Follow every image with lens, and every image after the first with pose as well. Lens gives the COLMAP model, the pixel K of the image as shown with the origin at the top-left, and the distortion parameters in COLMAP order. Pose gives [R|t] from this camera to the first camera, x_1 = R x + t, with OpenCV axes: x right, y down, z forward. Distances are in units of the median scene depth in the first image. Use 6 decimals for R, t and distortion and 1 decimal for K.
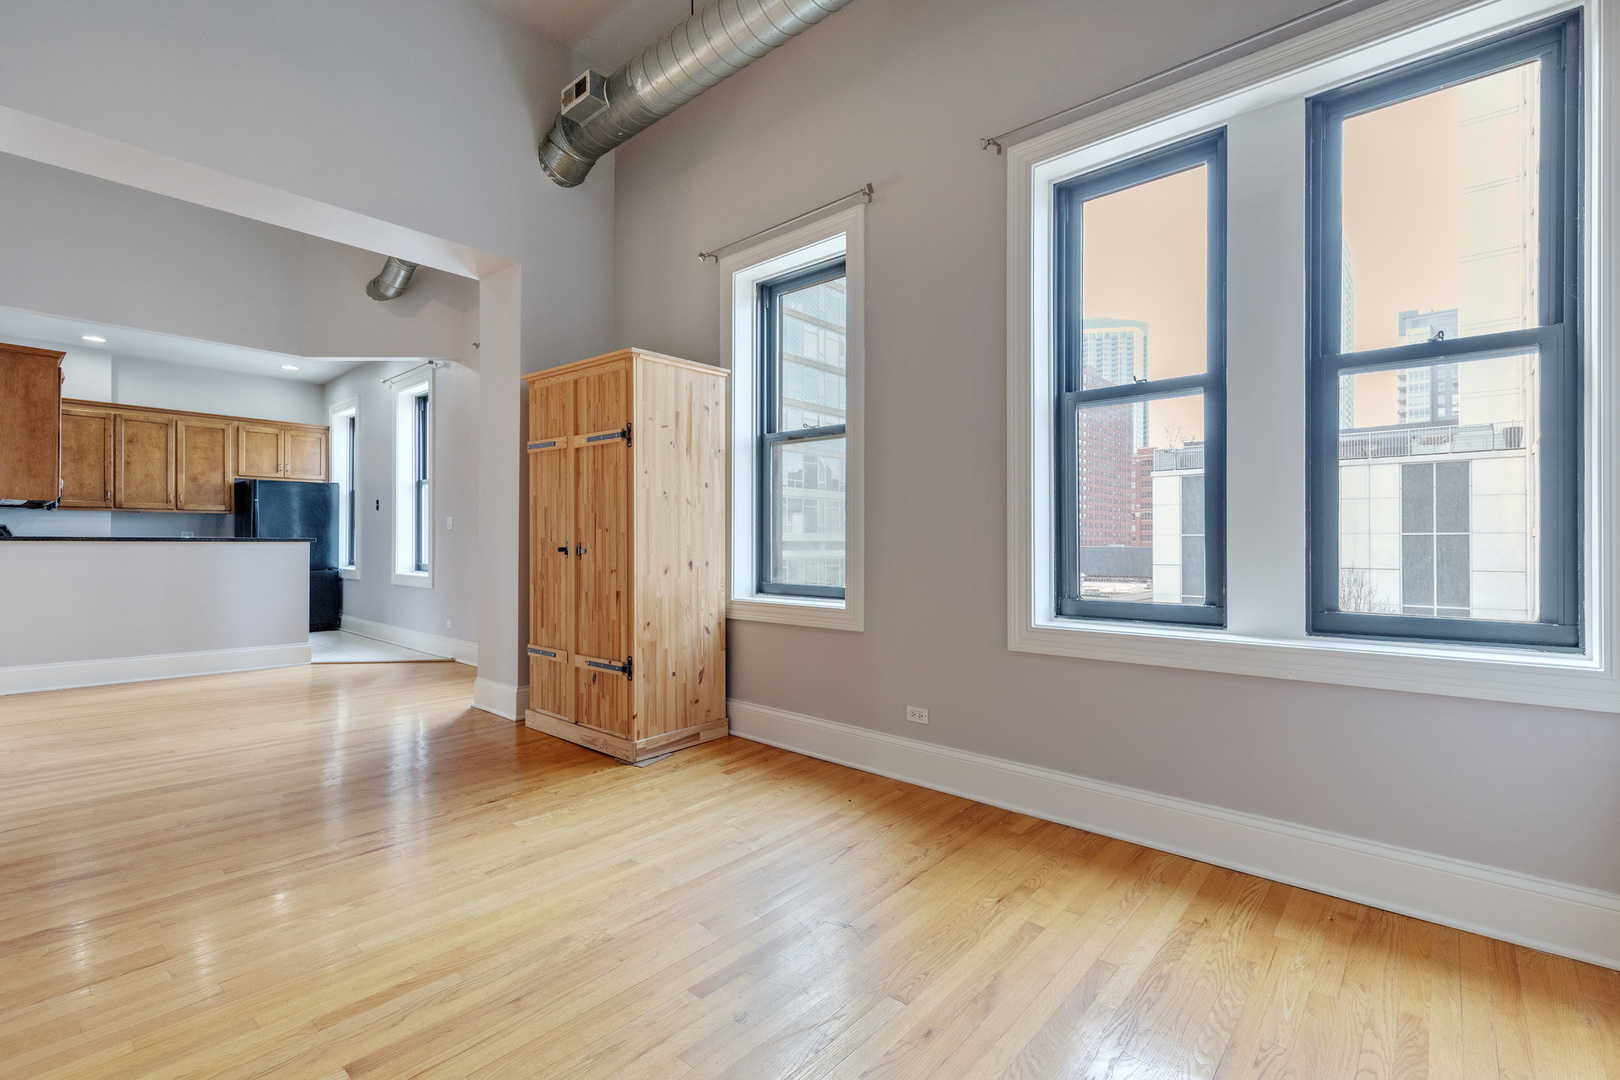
lens RADIAL K [[729.0, 0, 839.2], [0, 729.0, 541.6], [0, 0, 1]] dist [0.007038, -0.001887]
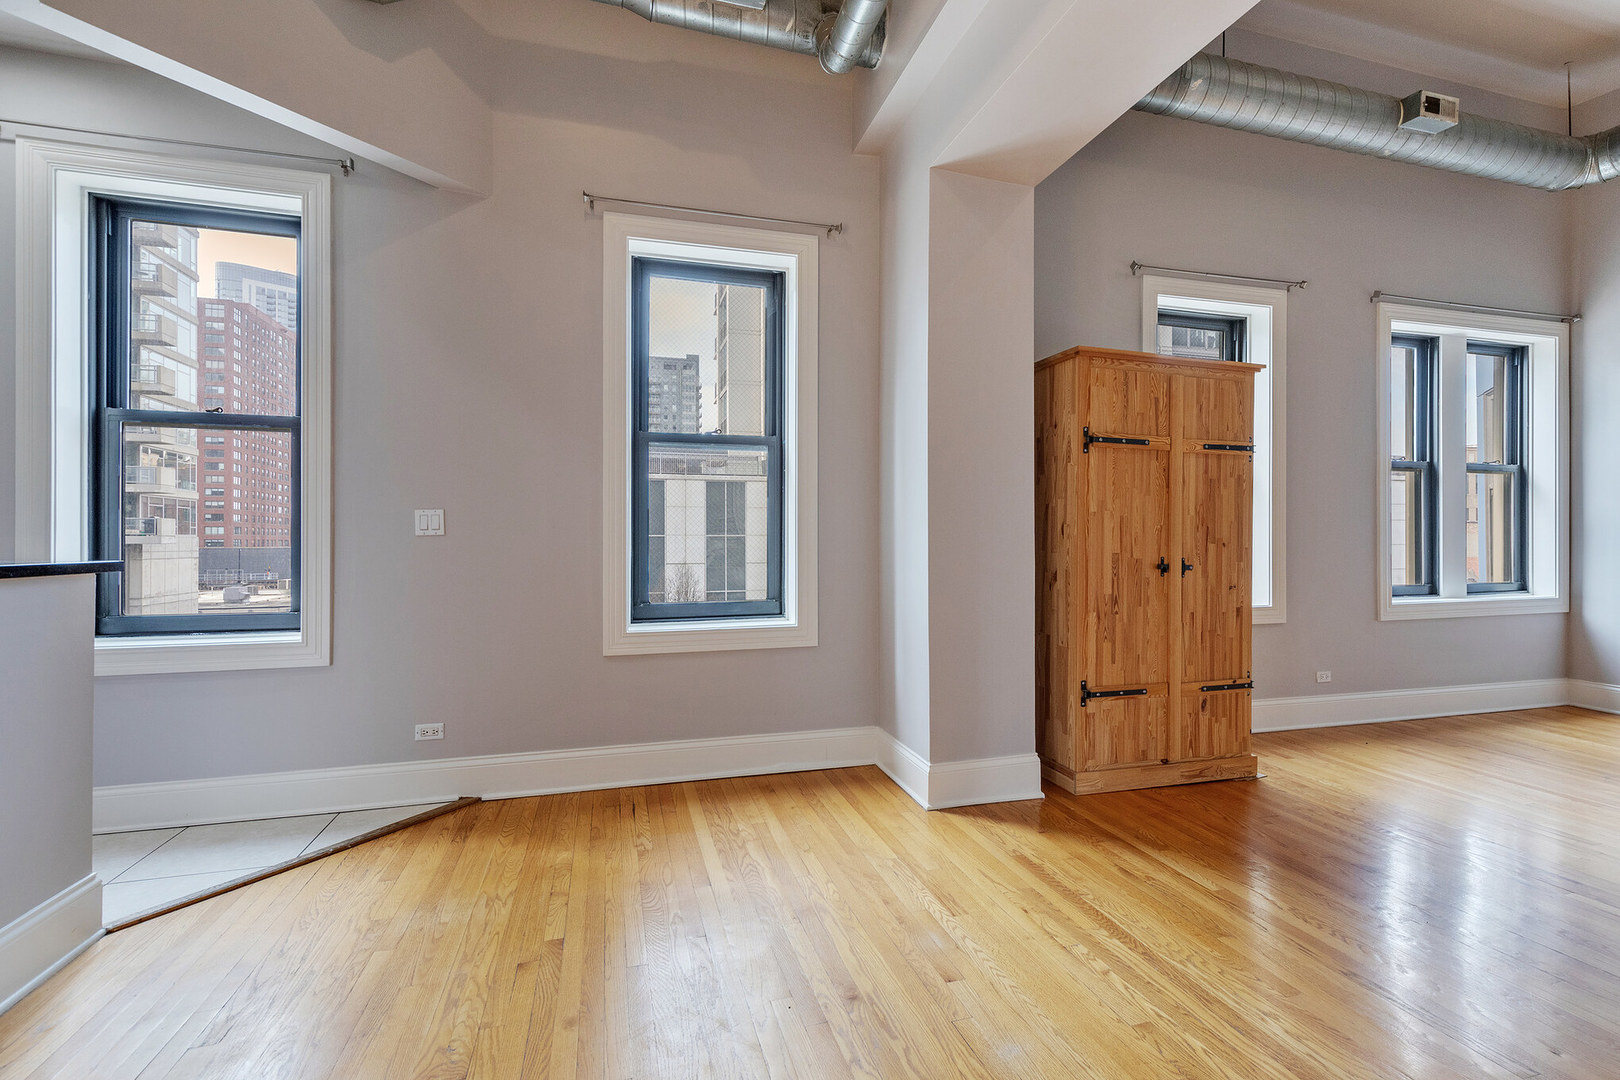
lens RADIAL K [[730.9, 0, 828.8], [0, 730.9, 539.8], [0, 0, 1]] dist [0.006427, -0.001181]
pose [[0.547075, -0.001578, 0.837082, -1.258222], [0.001918, 0.999998, 0.000632, -0.021346], [-0.837081, 0.001260, 0.547077, 0.814886]]
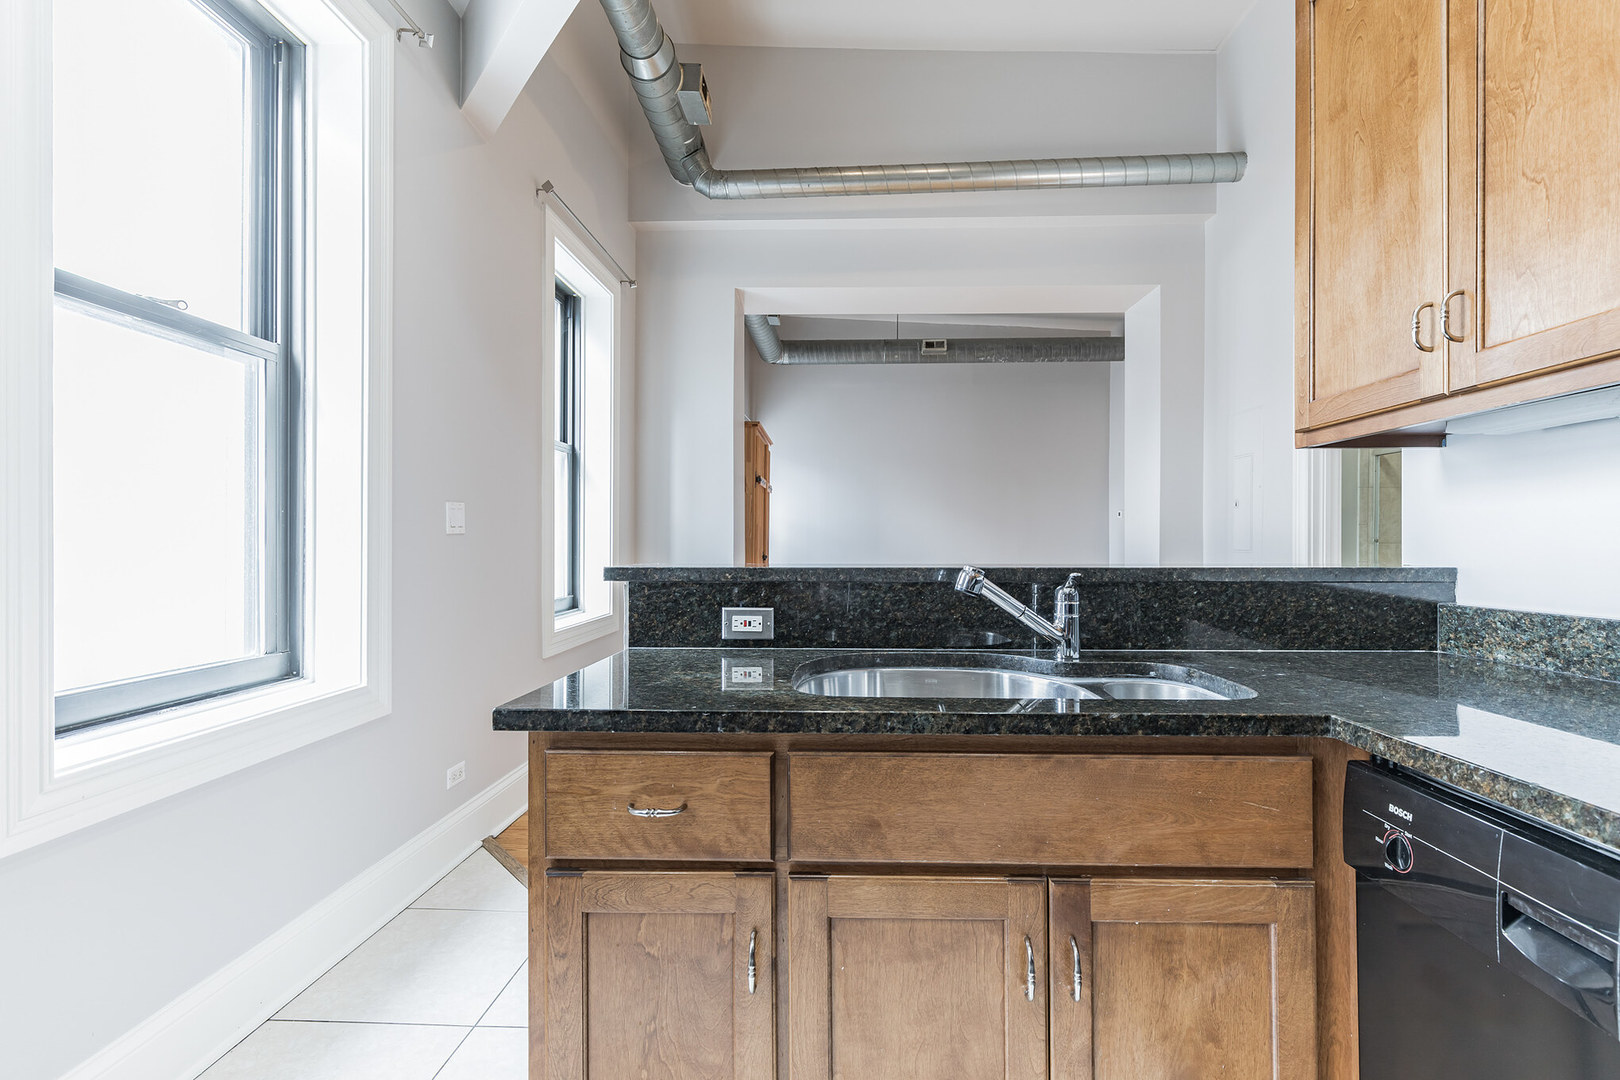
lens RADIAL K [[730.9, 0, 787.5], [0, 730.9, 545.0], [0, 0, 1]] dist [0.006427, -0.001181]
pose [[-0.620838, -0.006837, 0.783909, -1.483662], [-0.003044, 0.999975, 0.006310, -0.022307], [-0.783933, 0.001531, -0.620843, 1.751574]]
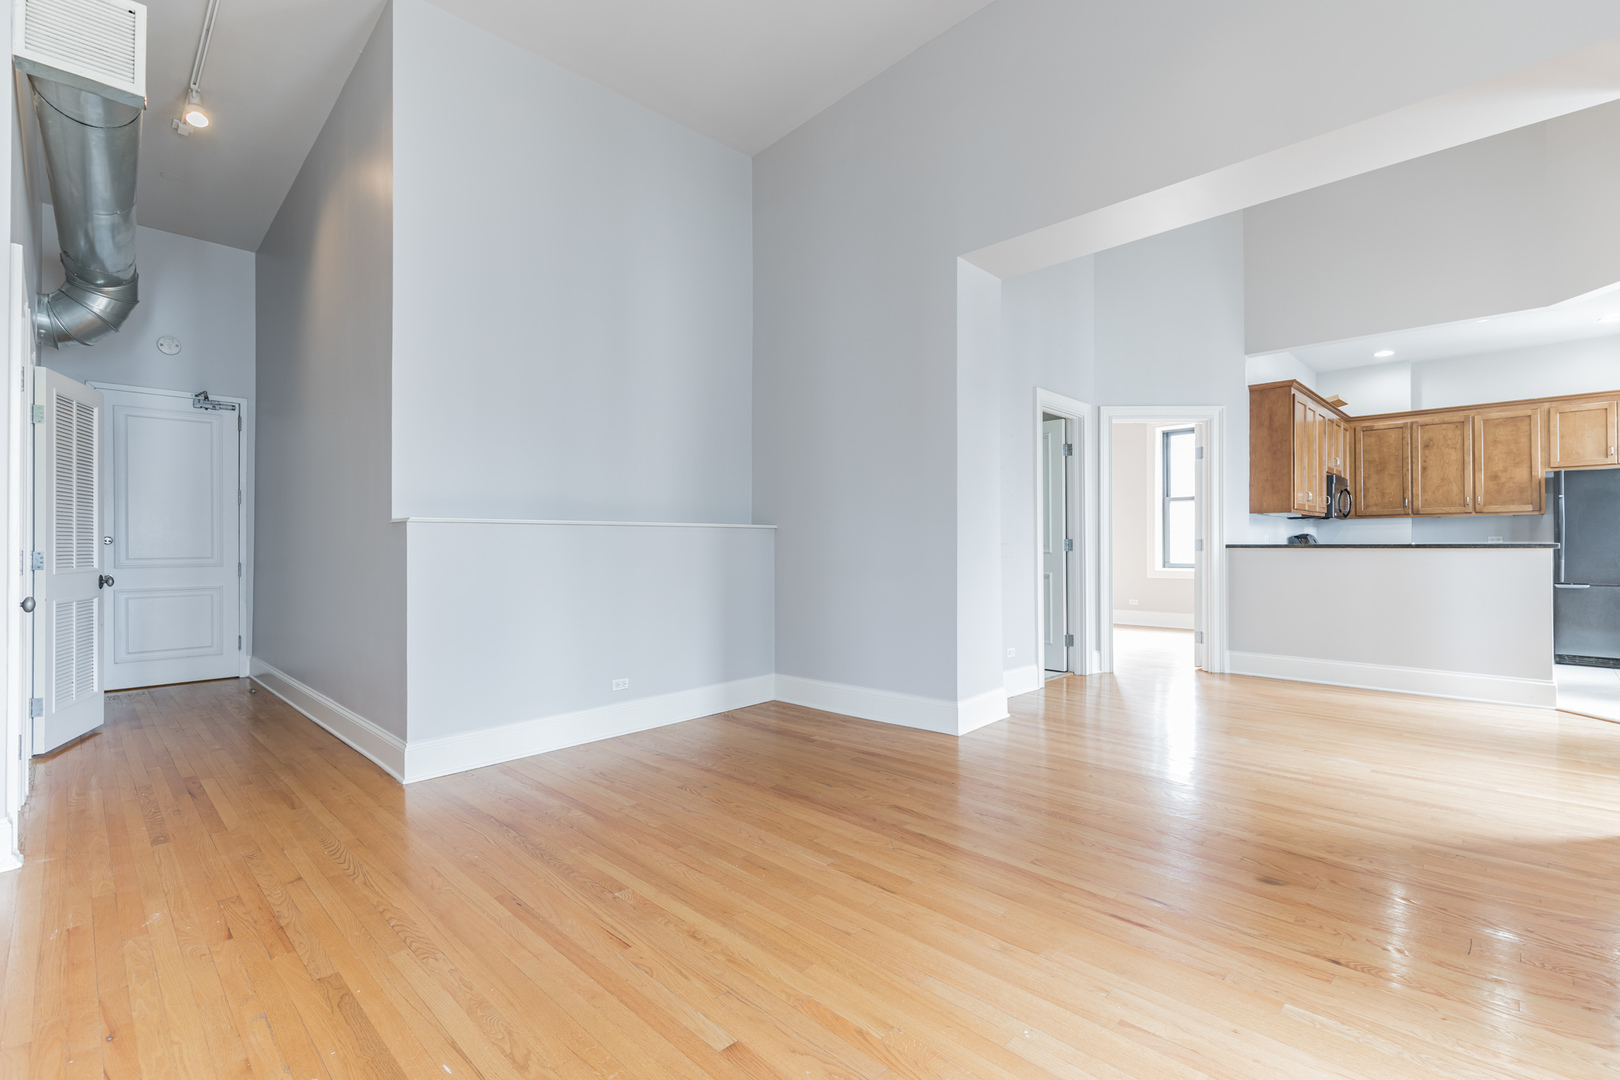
lens RADIAL K [[729.0, 0, 806.5], [0, 729.0, 540.4], [0, 0, 1]] dist [0.007038, -0.001887]
pose [[-0.081198, -0.011222, -0.996635, 0.148511], [0.002902, 0.999930, -0.011495, -0.001985], [0.996694, -0.003825, -0.081160, 0.449826]]
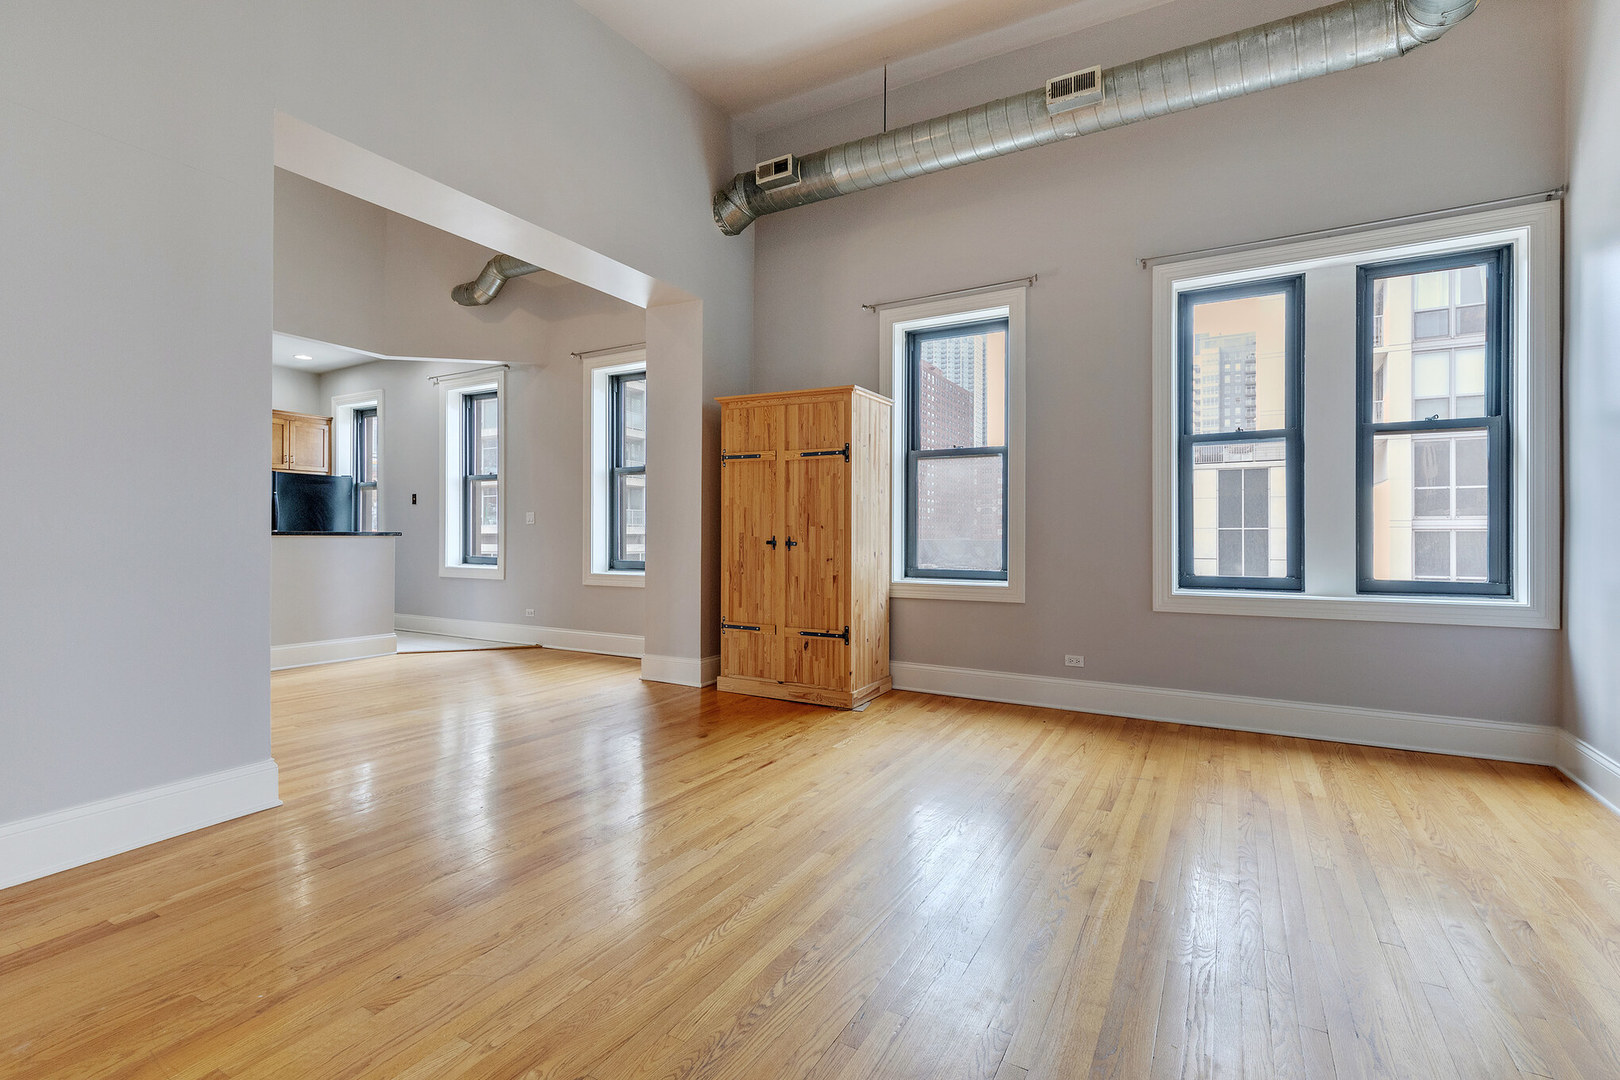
lens RADIAL K [[730.9, 0, 840.2], [0, 730.9, 537.2], [0, 0, 1]] dist [0.006427, -0.001181]
pose [[0.978623, 0.000201, 0.205665, -0.491575], [-0.000934, 0.999994, 0.003465, -0.002588], [-0.205663, -0.003583, 0.978616, -0.218262]]
